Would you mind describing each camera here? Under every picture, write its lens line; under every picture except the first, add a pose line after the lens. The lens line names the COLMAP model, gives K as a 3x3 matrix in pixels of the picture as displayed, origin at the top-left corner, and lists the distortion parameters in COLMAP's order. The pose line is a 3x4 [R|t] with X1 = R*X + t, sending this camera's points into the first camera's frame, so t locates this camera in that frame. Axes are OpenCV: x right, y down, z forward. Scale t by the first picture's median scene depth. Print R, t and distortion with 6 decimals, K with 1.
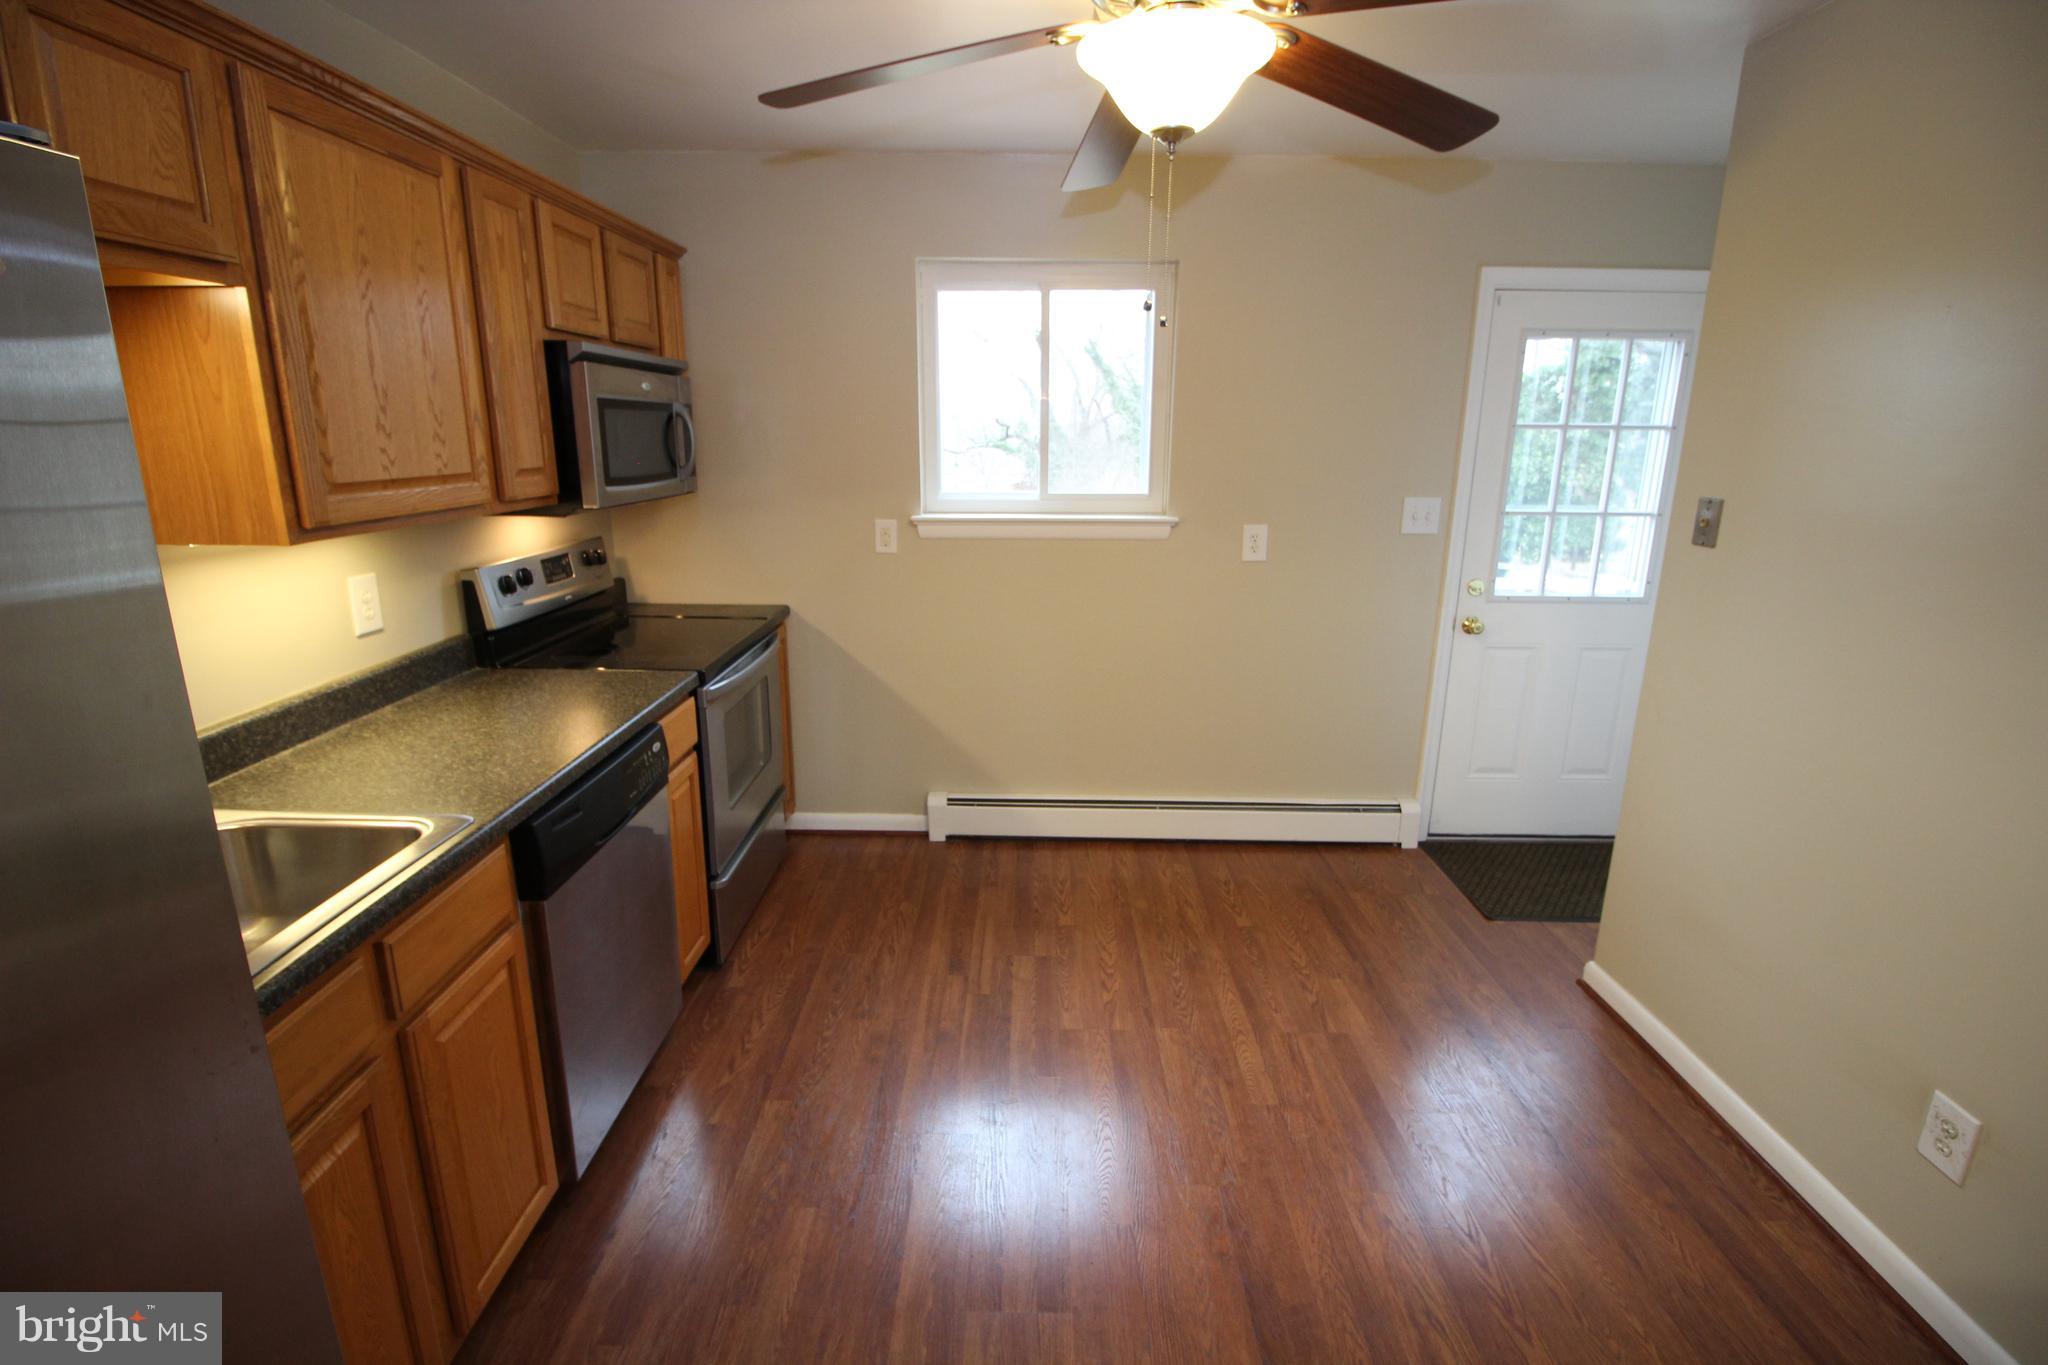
lens RADIAL K [[941.6, 0, 1020.4], [0, 941.6, 672.4], [0, 0, 1]] dist [-0.003340, -0.010511]
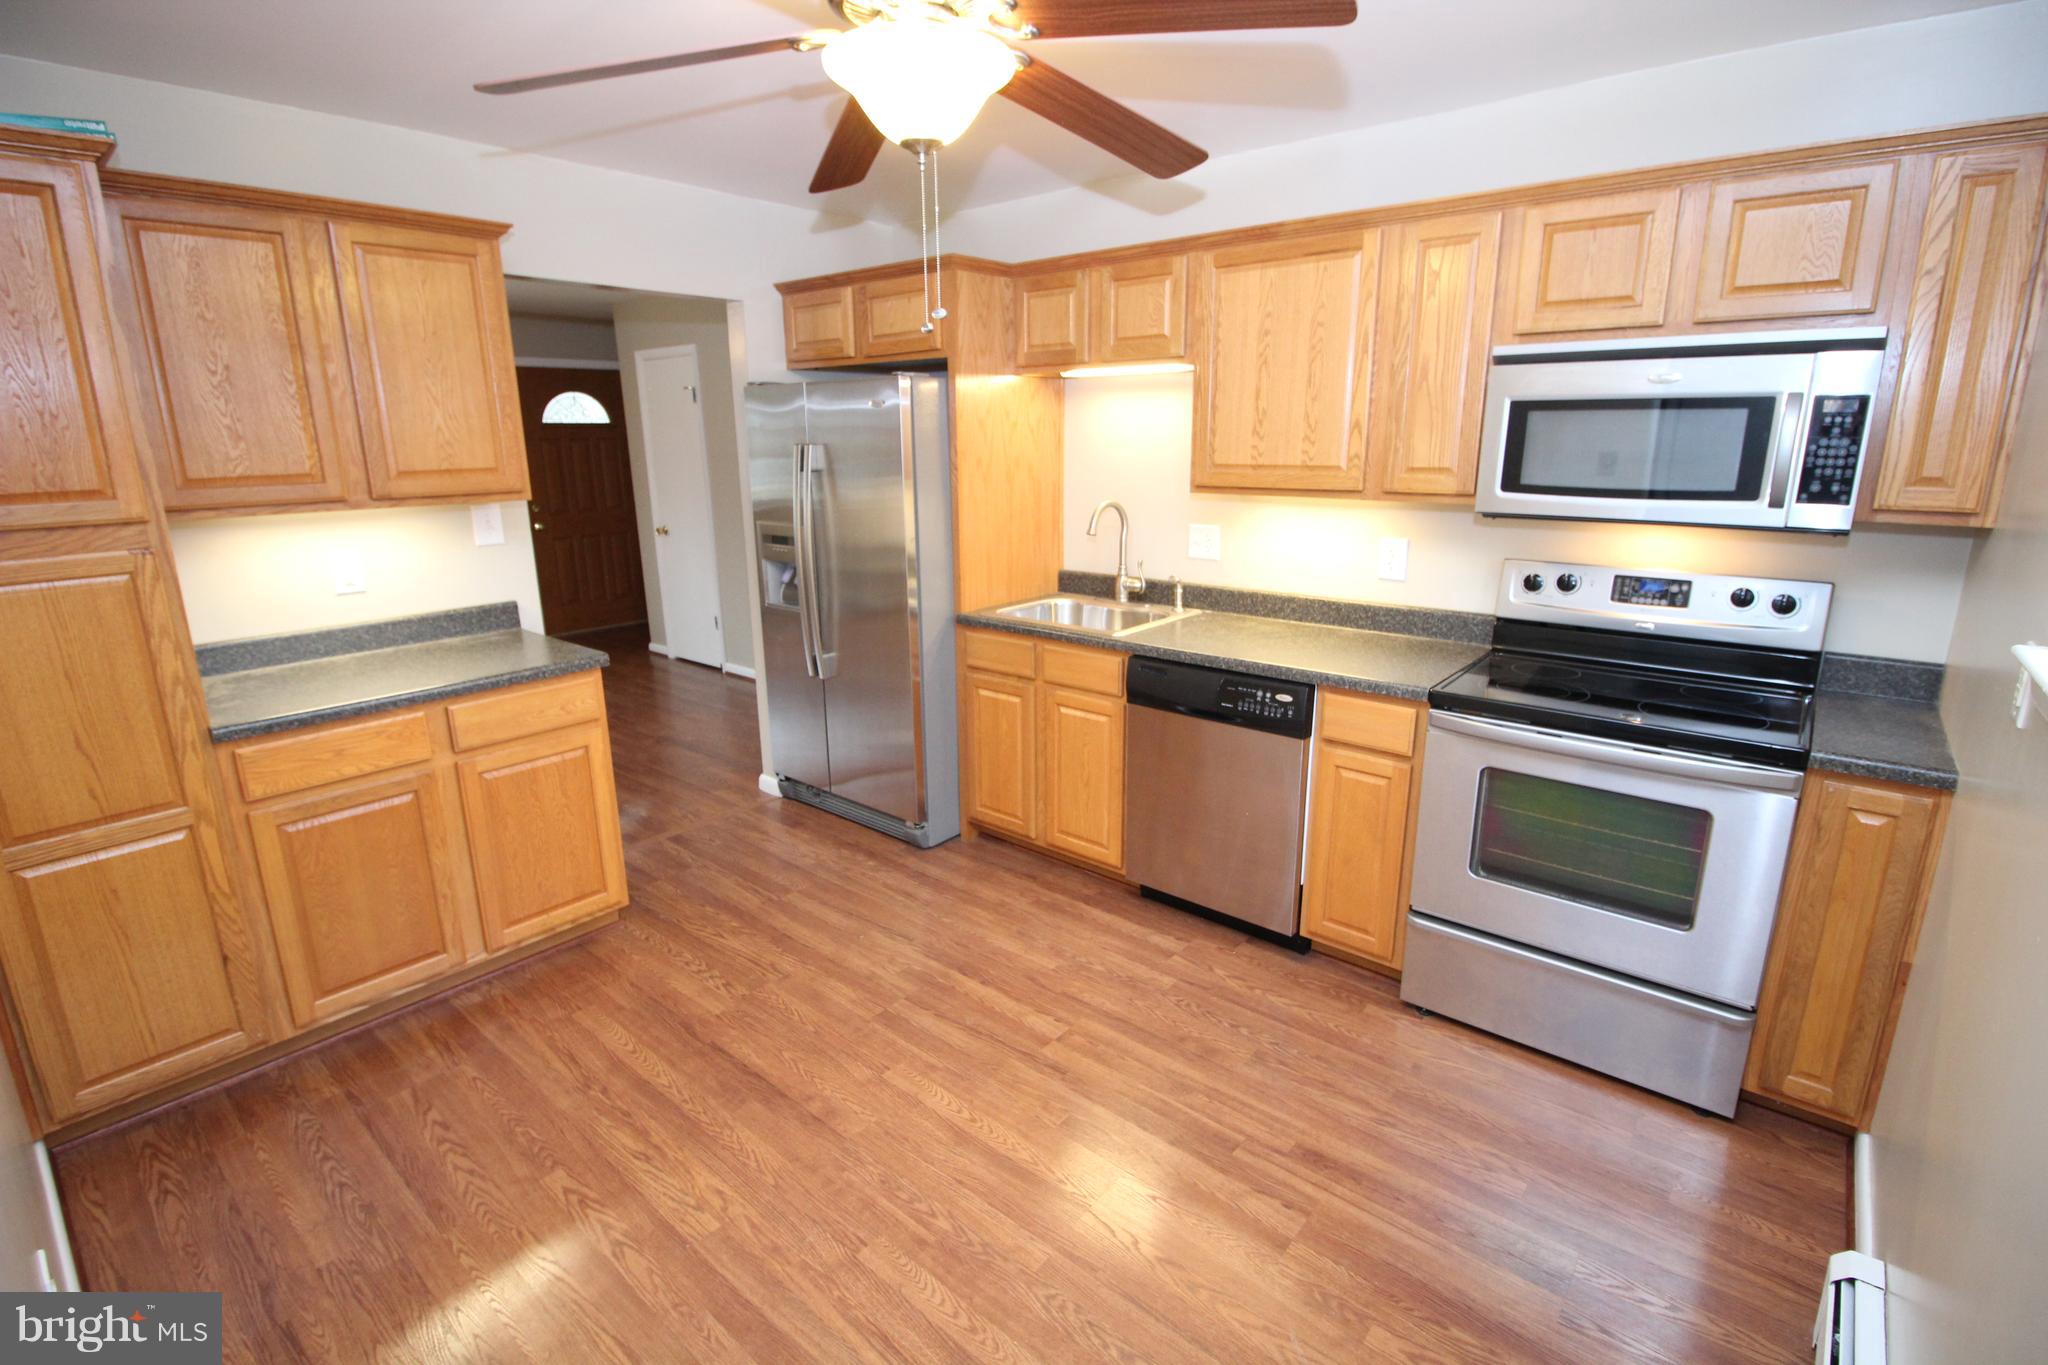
lens RADIAL K [[941.6, 0, 1020.5], [0, 941.6, 668.1], [0, 0, 1]] dist [-0.003340, -0.010511]
pose [[-0.641424, 0.182467, -0.745172, 0.653345], [-0.188674, 0.903956, 0.383753, -0.321005], [0.743625, 0.386743, -0.545392, 1.265958]]
